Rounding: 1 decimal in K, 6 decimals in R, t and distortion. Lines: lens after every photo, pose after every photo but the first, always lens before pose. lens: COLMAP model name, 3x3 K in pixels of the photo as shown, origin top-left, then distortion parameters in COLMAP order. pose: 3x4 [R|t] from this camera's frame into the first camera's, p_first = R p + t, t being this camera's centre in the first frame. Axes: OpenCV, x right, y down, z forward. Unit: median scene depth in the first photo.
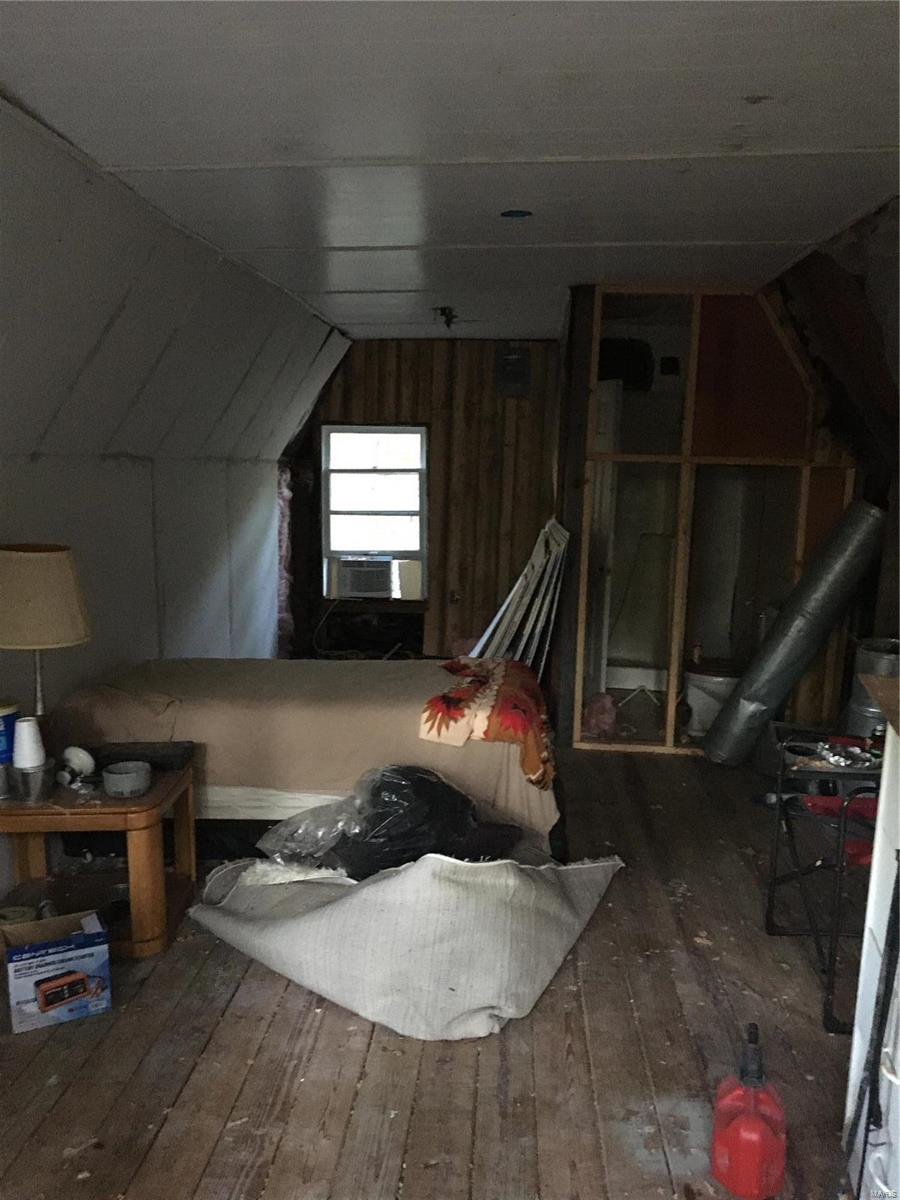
lens RADIAL K [[981.2, 0, 450.0], [0, 981.2, 600.0], [0, 0, 1]] dist [0.004953, -0.001330]
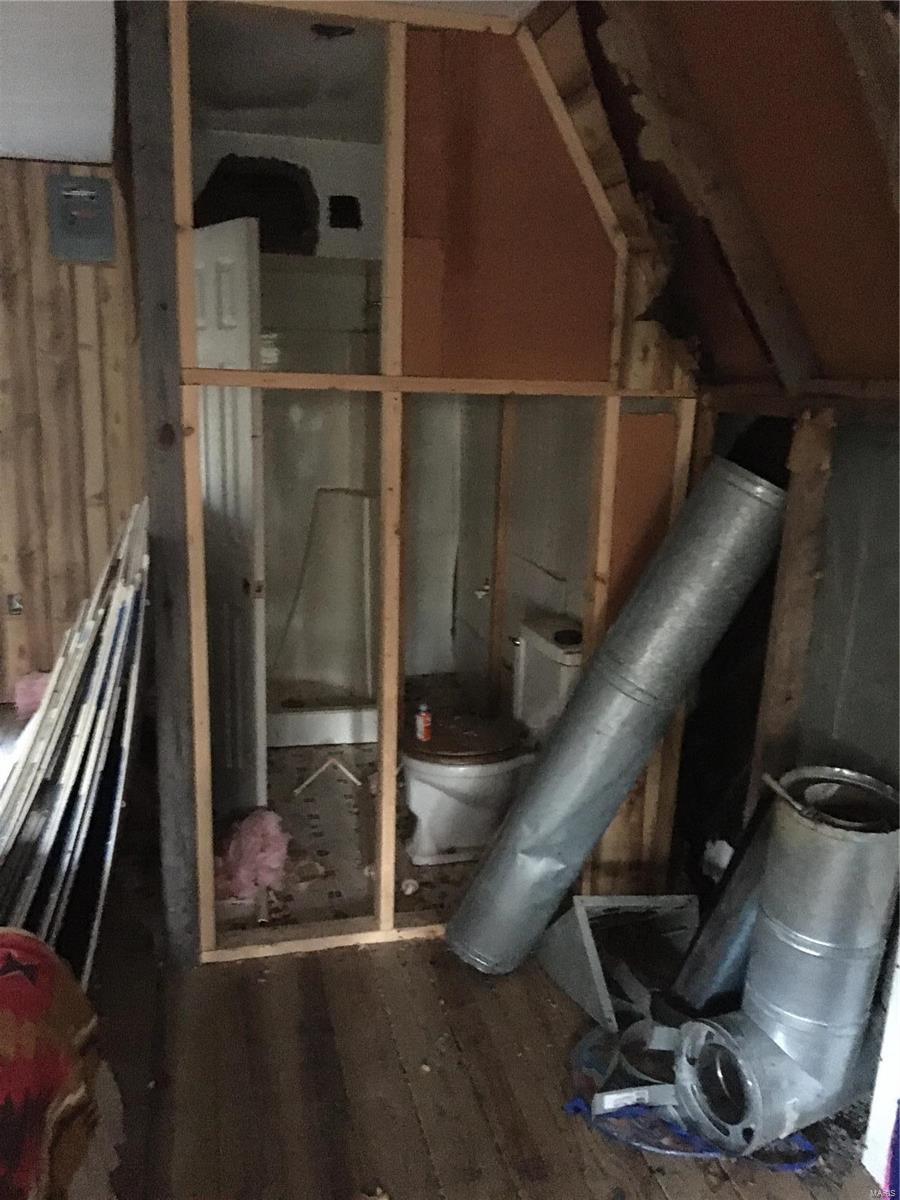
lens RADIAL K [[981.2, 0, 450.0], [0, 981.2, 600.0], [0, 0, 1]] dist [0.004953, -0.001330]
pose [[0.949900, -0.078427, 0.302554, 0.108578], [0.046401, 0.992666, 0.111633, -0.086816], [-0.309090, -0.092002, 0.946572, 0.499641]]
